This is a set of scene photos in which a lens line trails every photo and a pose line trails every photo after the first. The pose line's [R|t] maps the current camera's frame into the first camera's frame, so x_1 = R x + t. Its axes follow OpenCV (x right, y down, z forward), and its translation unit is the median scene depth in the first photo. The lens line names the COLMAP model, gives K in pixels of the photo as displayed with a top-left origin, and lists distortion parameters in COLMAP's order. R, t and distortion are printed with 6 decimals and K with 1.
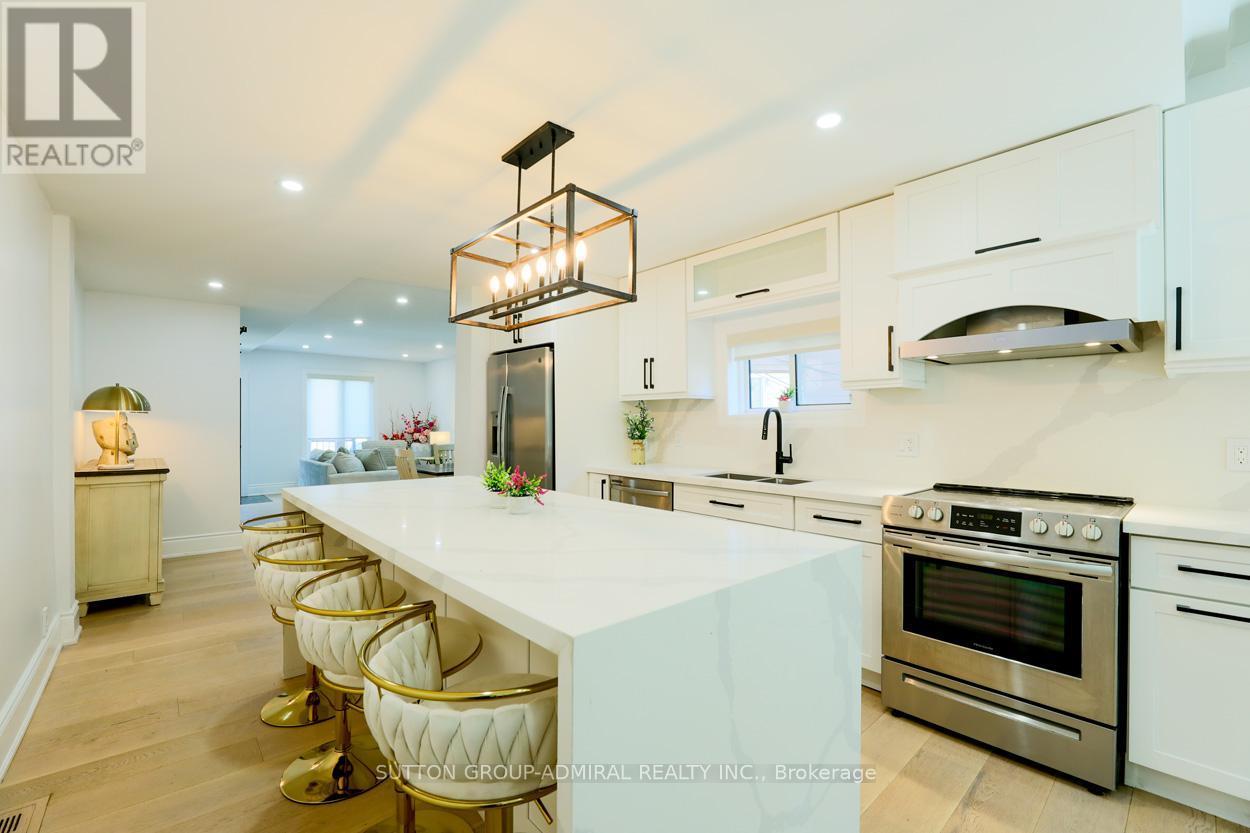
lens RADIAL K [[519.8, 0, 620.5], [0, 519.8, 420.4], [0, 0, 1]] dist [-0.001693, -0.000194]
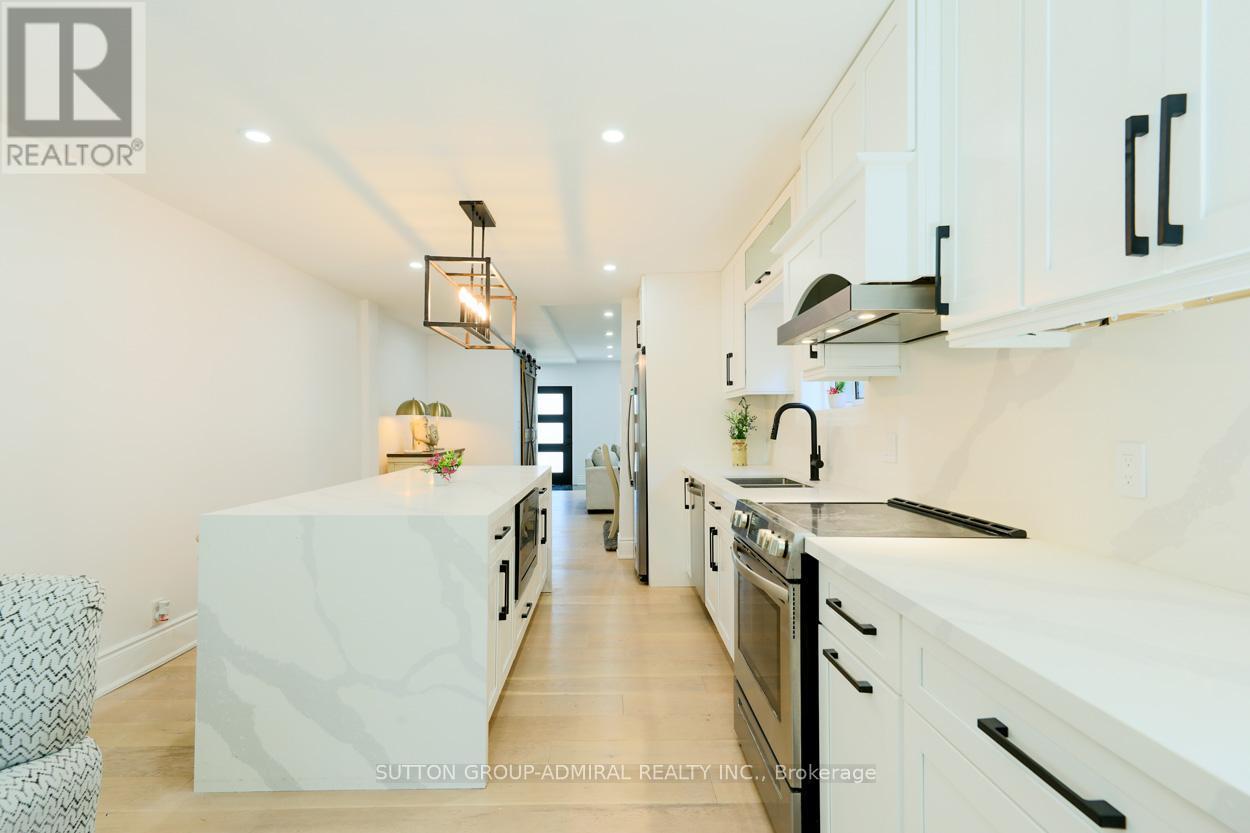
lens RADIAL K [[600.7, 0, 614.9], [0, 600.7, 412.0], [0, 0, 1]] dist [0.017305, 0.000140]
pose [[0.754186, -0.016375, -0.656457, 0.684785], [0.006206, 0.999822, -0.017810, 0.006866], [0.656632, 0.009358, 0.754153, 0.043226]]
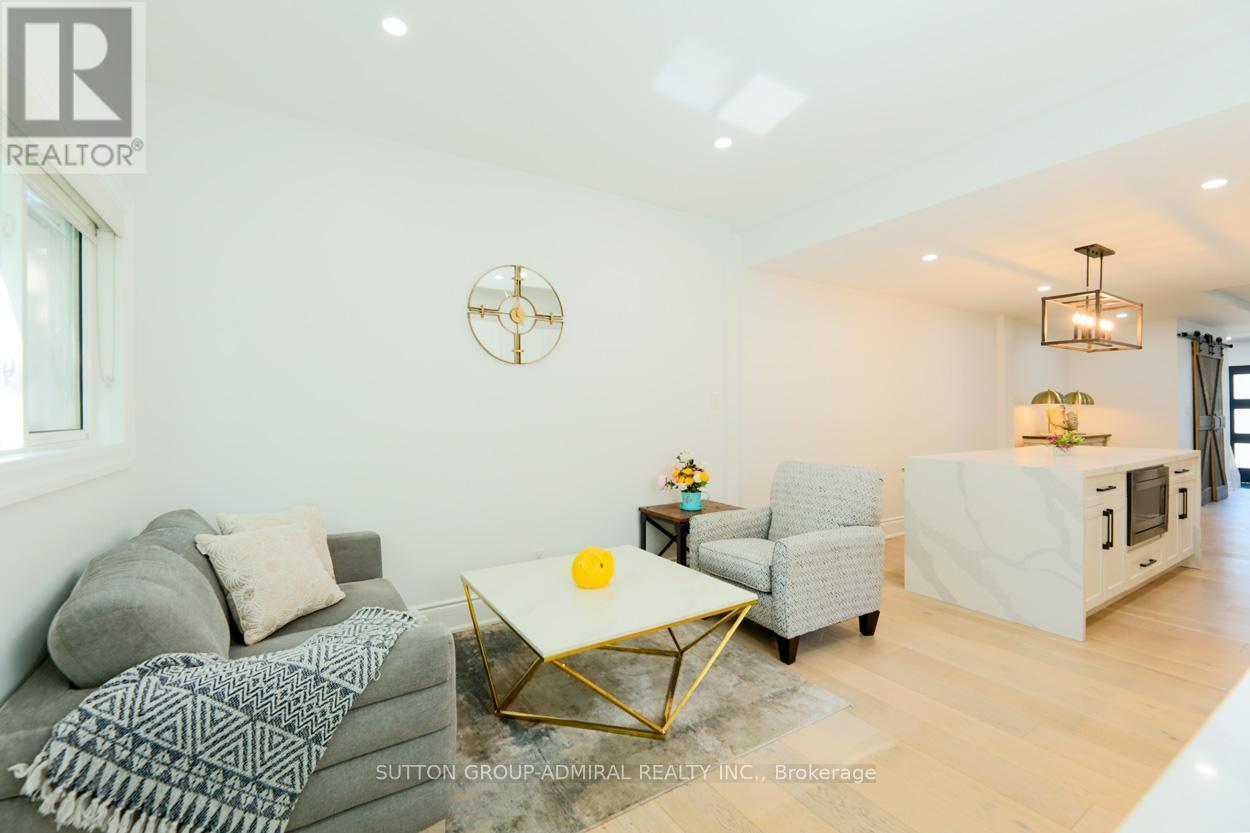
lens RADIAL K [[519.8, 0, 620.5], [0, 519.8, 420.4], [0, 0, 1]] dist [-0.001693, -0.000194]
pose [[-0.180890, 0.010694, -0.983445, 1.140422], [0.011608, 0.999894, 0.008738, 0.005110], [0.983435, -0.009836, -0.180995, -0.157713]]
